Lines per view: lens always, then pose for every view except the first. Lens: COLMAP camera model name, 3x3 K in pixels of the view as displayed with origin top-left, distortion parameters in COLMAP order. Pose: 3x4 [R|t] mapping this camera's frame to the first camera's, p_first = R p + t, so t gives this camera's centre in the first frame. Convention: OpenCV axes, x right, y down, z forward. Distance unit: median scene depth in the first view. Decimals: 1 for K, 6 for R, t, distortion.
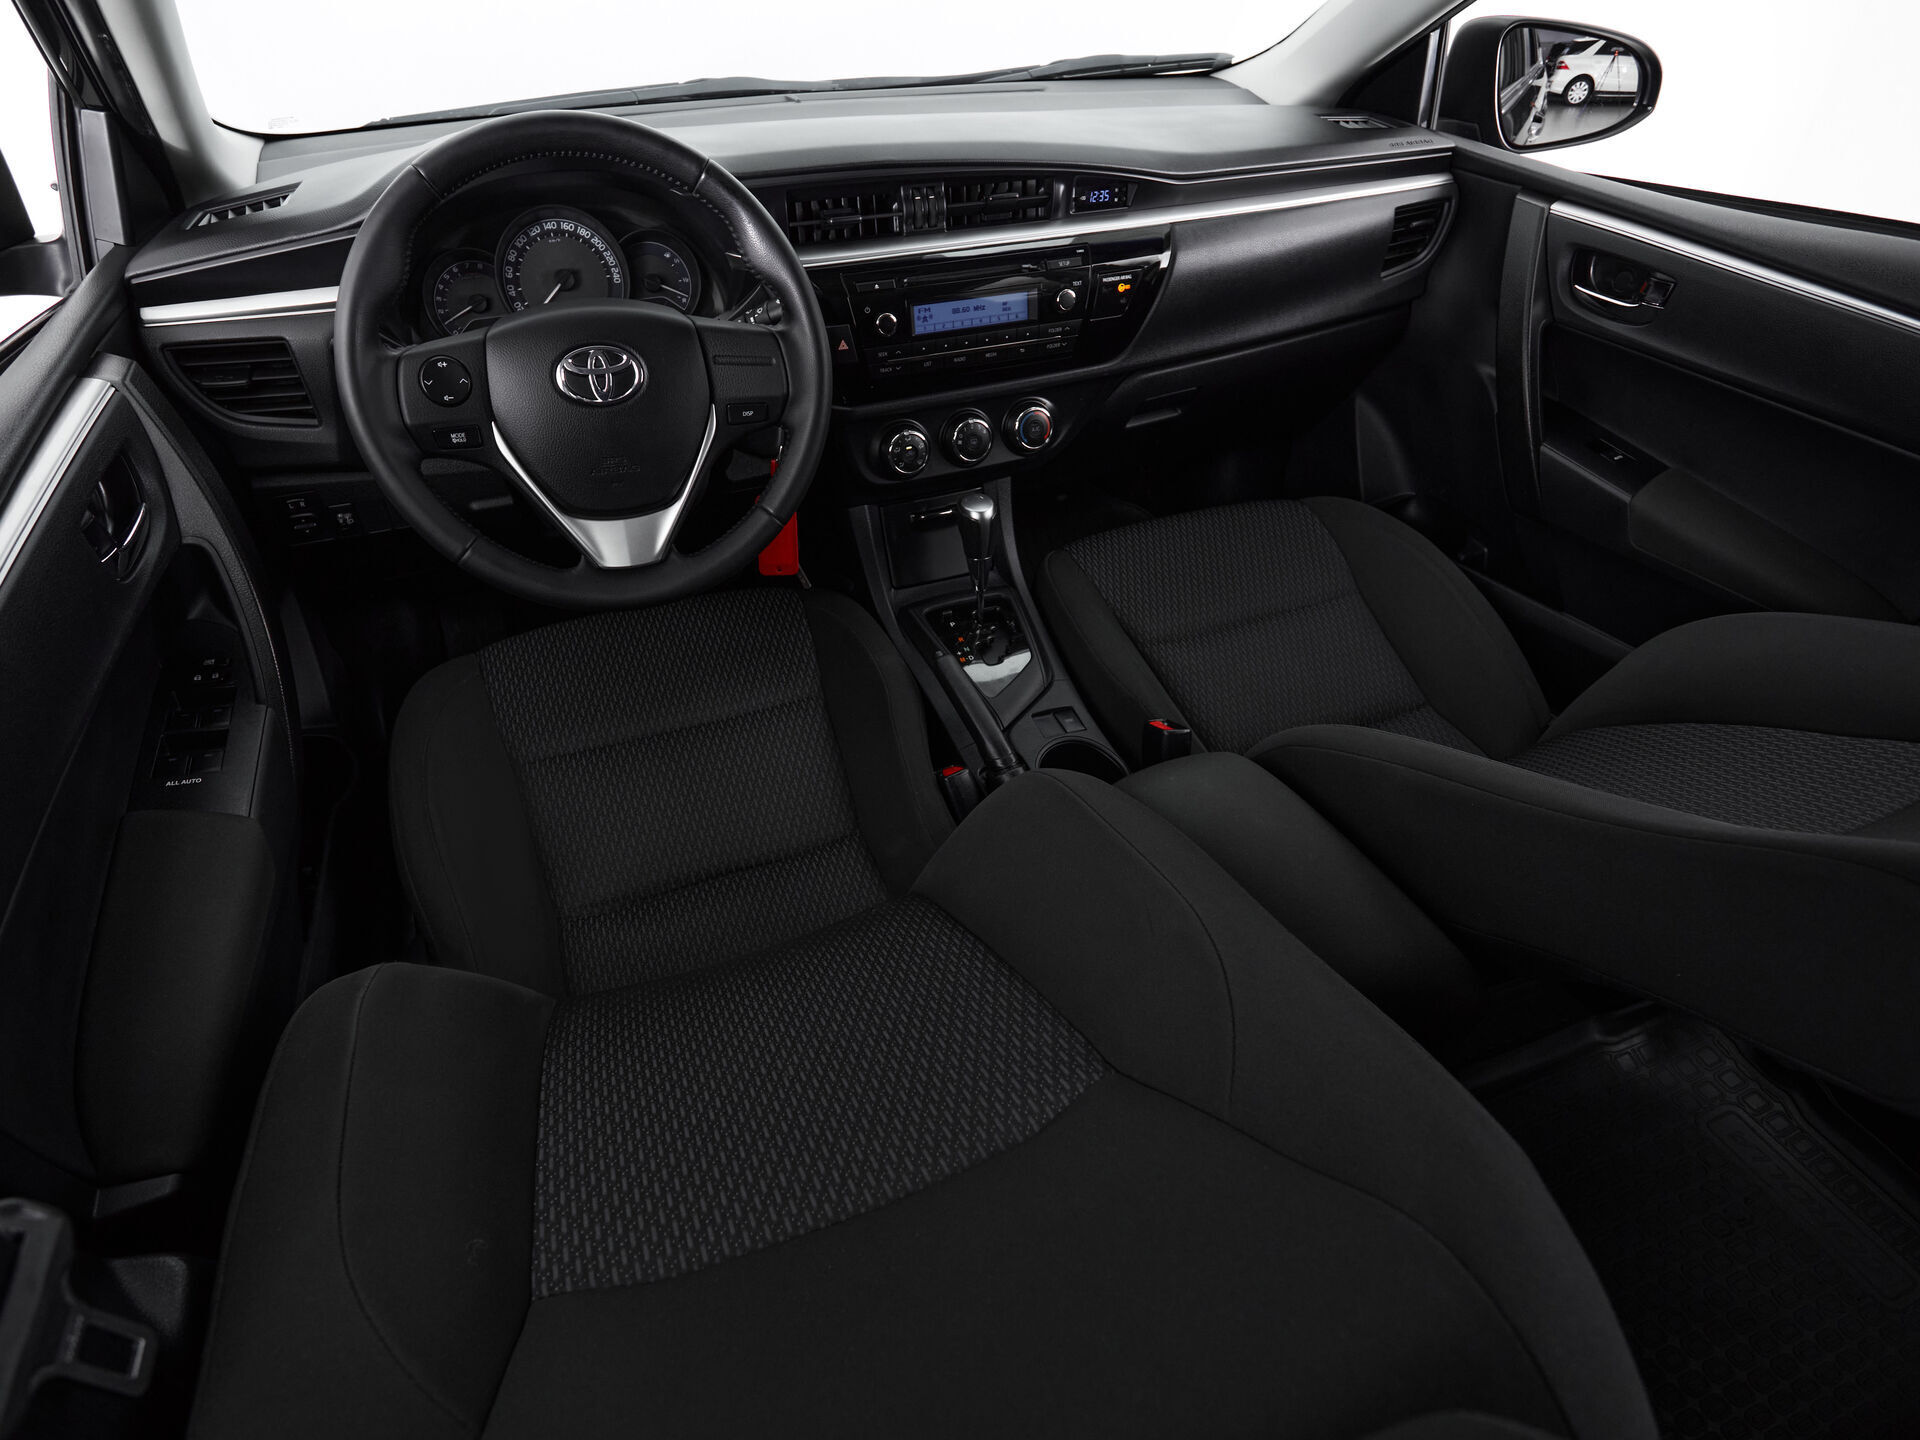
lens RADIAL K [[1012.4, 0, 908.4], [0, 1012.4, 719.8], [0, 0, 1]] dist [-0.003648, -0.000358]
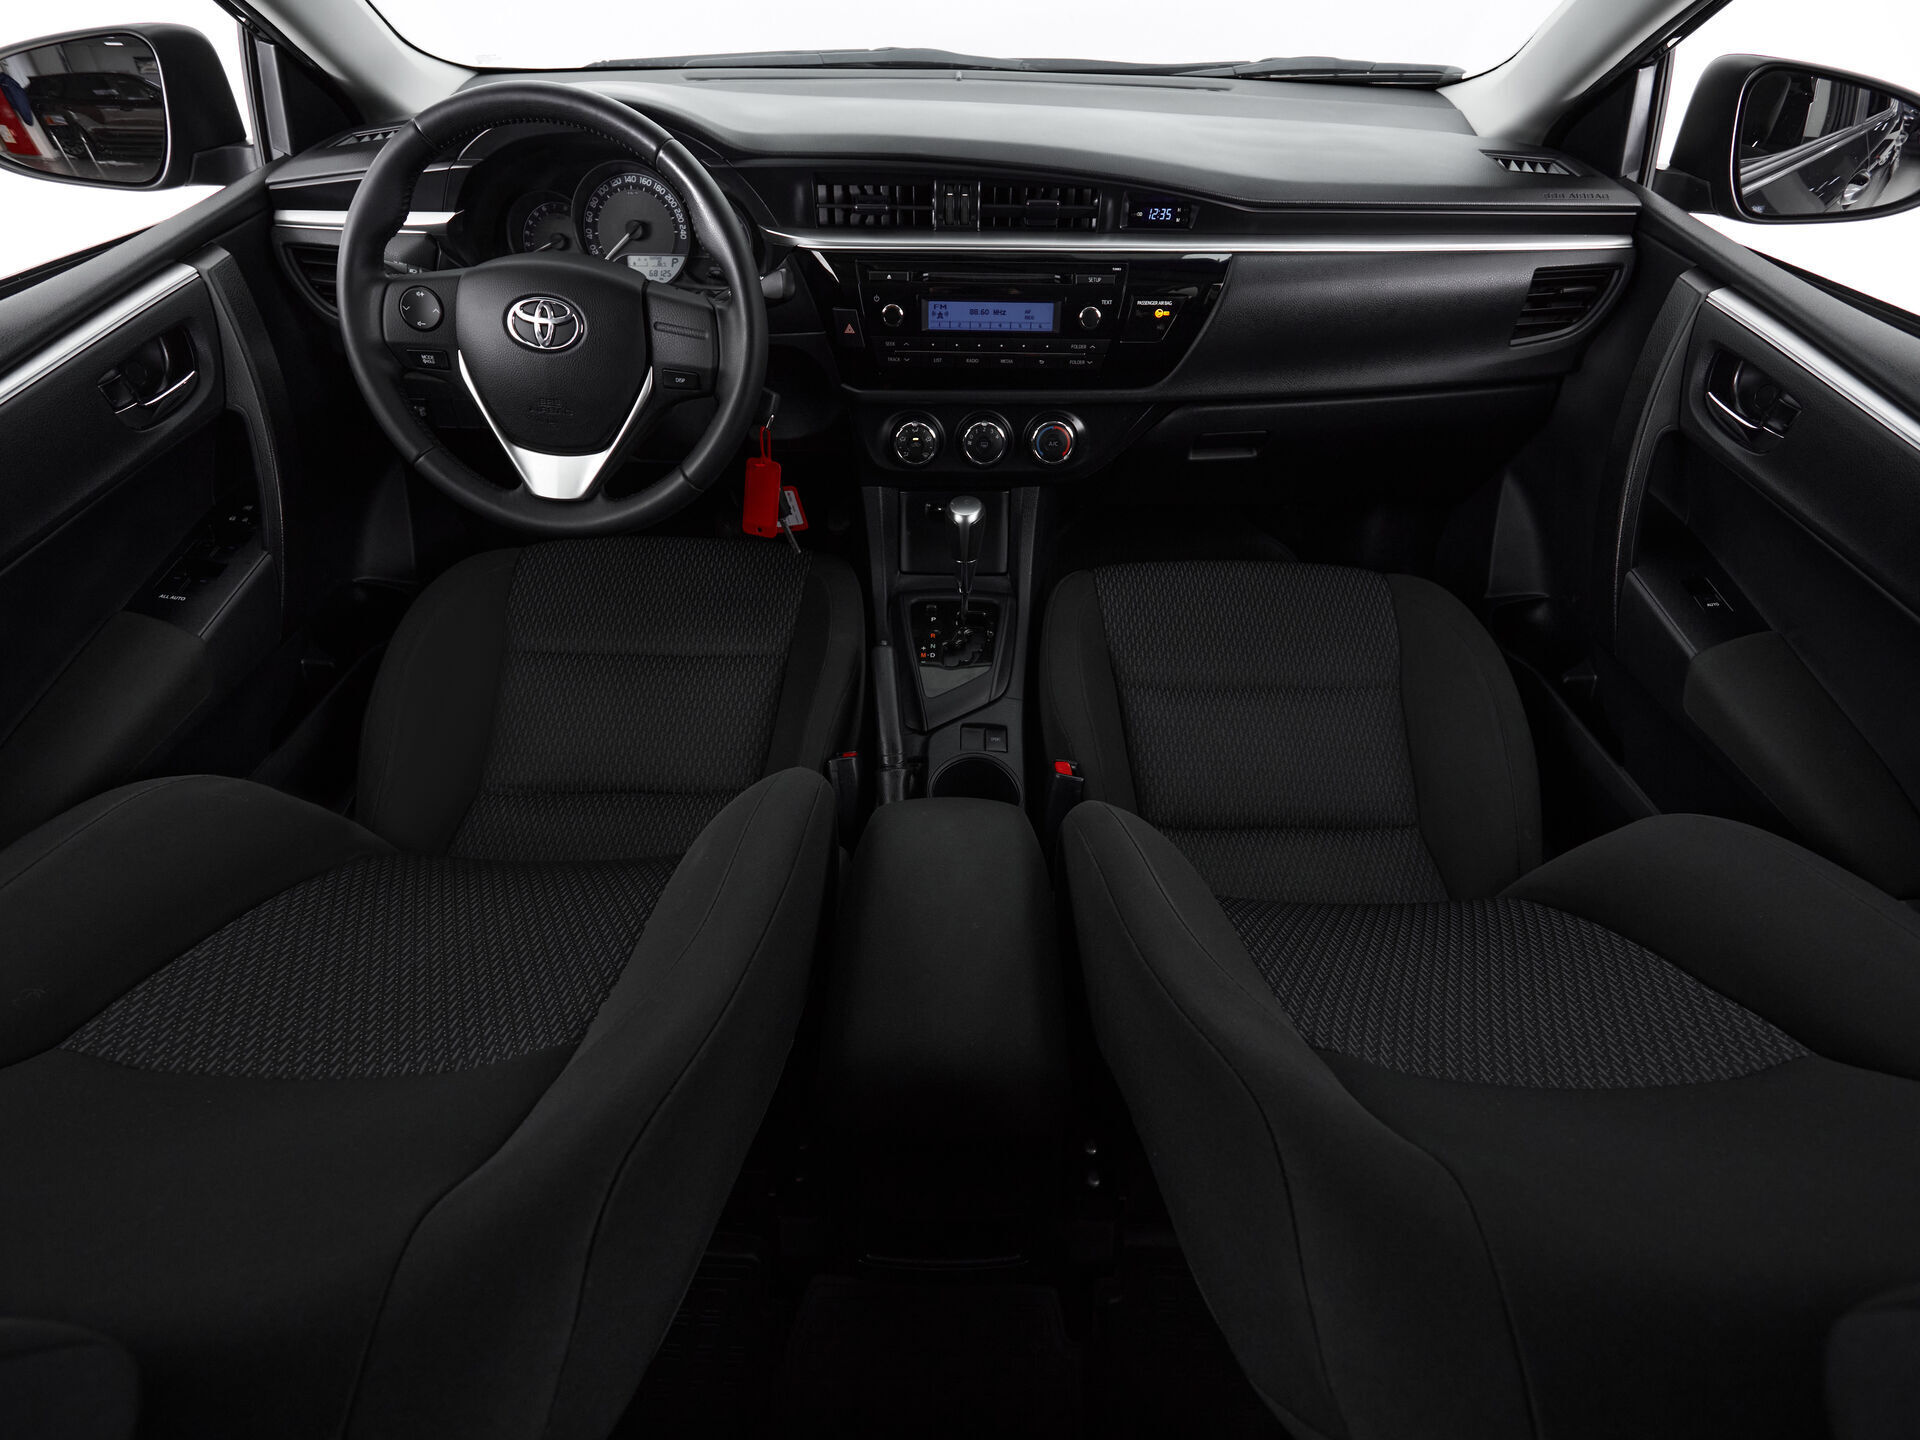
lens RADIAL K [[1016.1, 0, 960.0], [0, 1016.1, 720.0], [0, 0, 1]] dist [-0.003091, 0.000154]
pose [[0.934539, 0.251467, -0.251796, 0.384871], [-0.242414, 0.967865, 0.066882, -0.078610], [0.260523, -0.001465, 0.965467, 0.030761]]
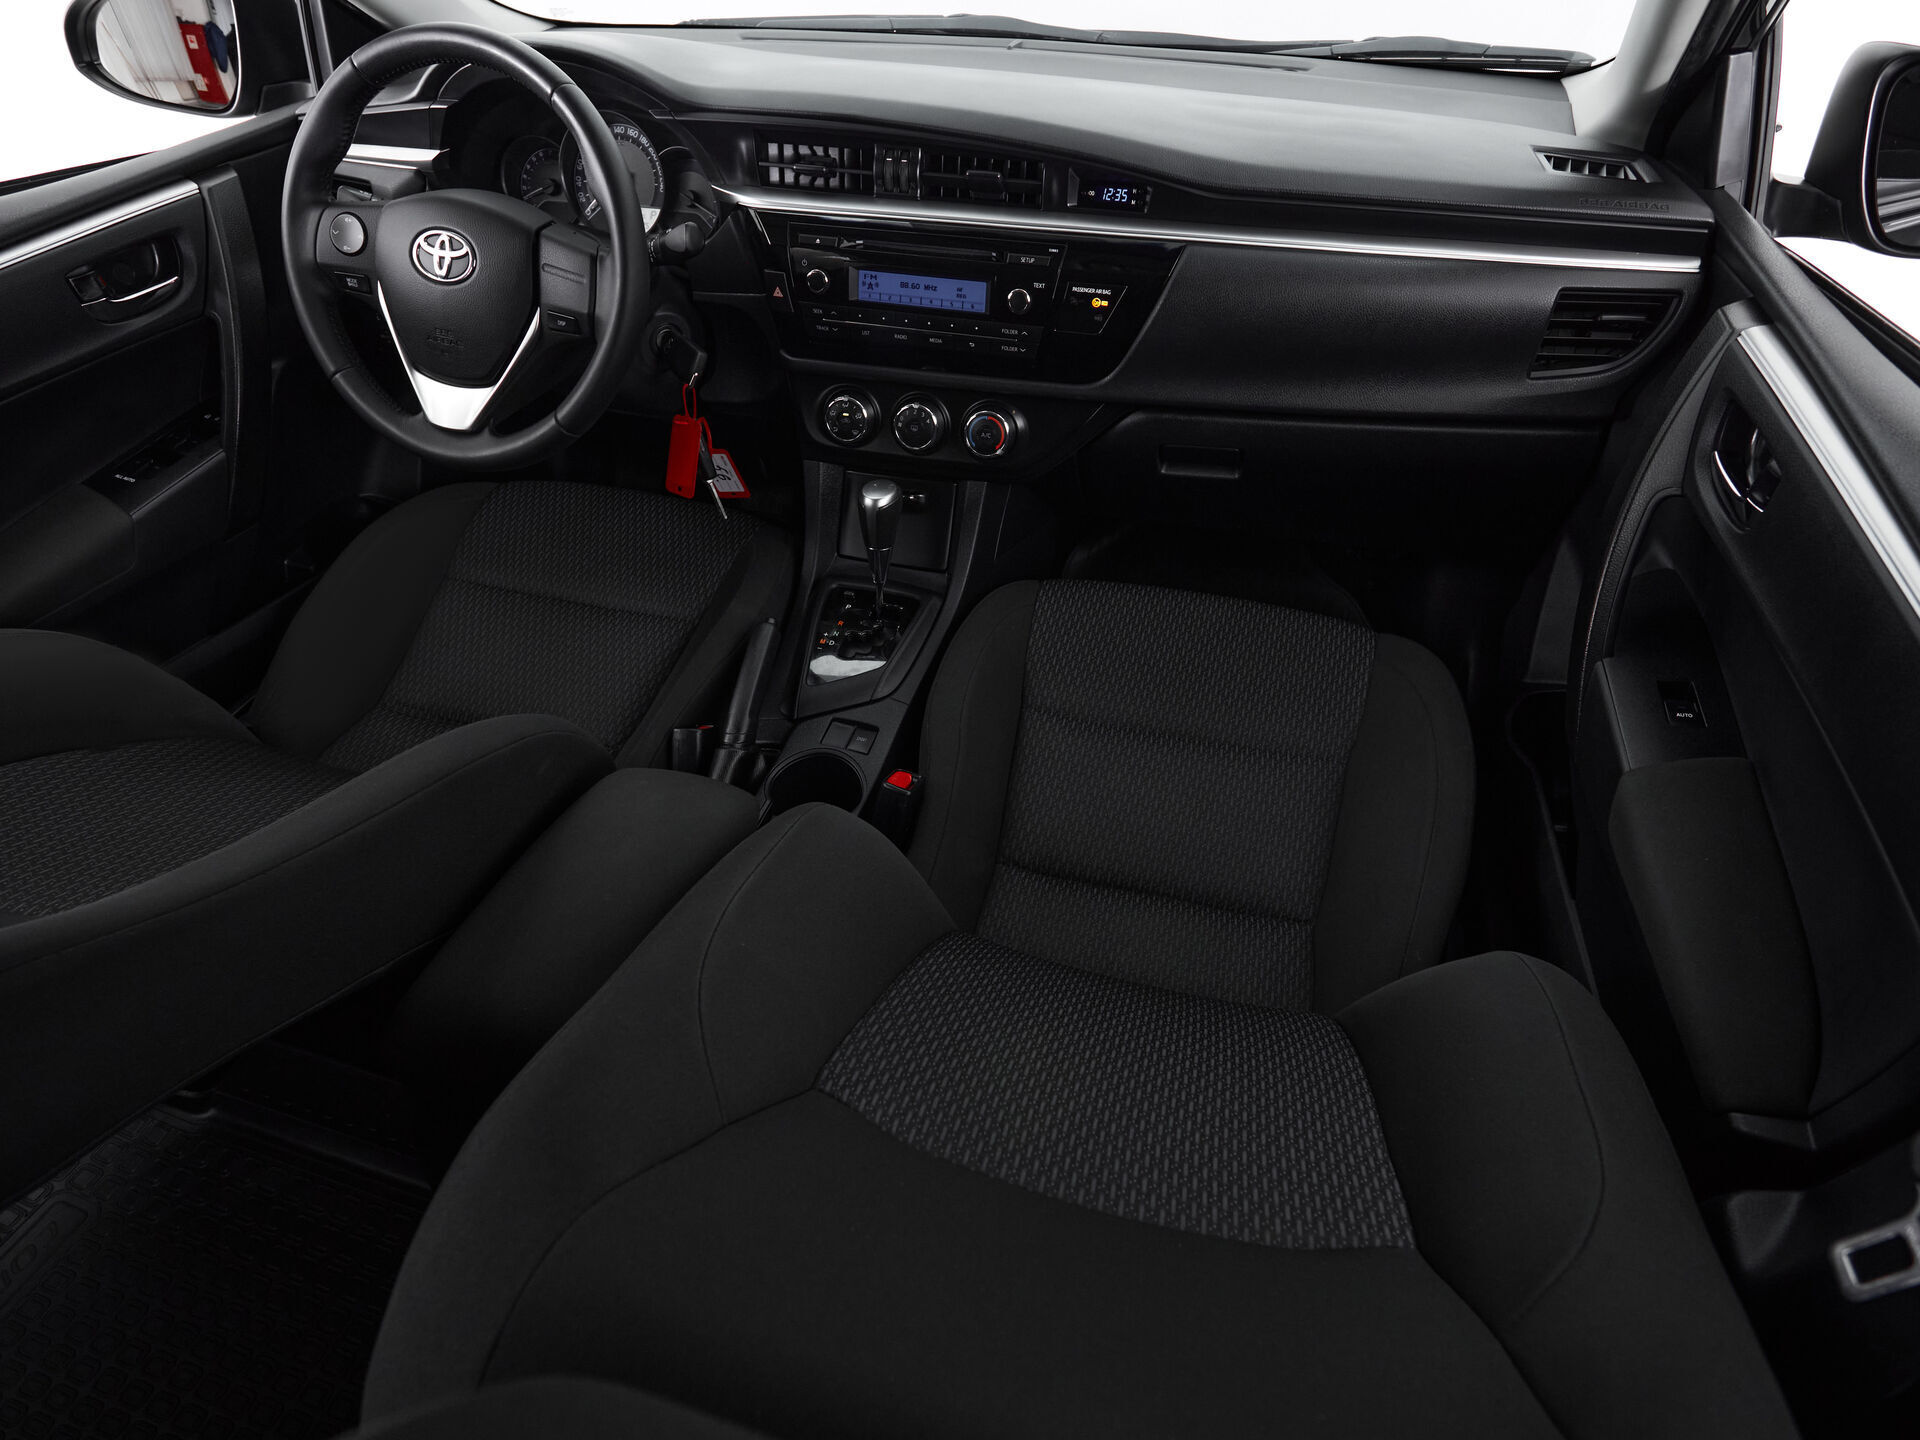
lens RADIAL K [[1094.1, 0, 960.0], [0, 1094.1, 720.0], [0, 0, 1]] dist [-0.000280, -0.001603]
pose [[0.805767, 0.390446, -0.445299, 0.692264], [-0.383421, 0.916973, 0.110219, -0.165761], [0.451362, 0.081926, 0.888572, 0.156563]]
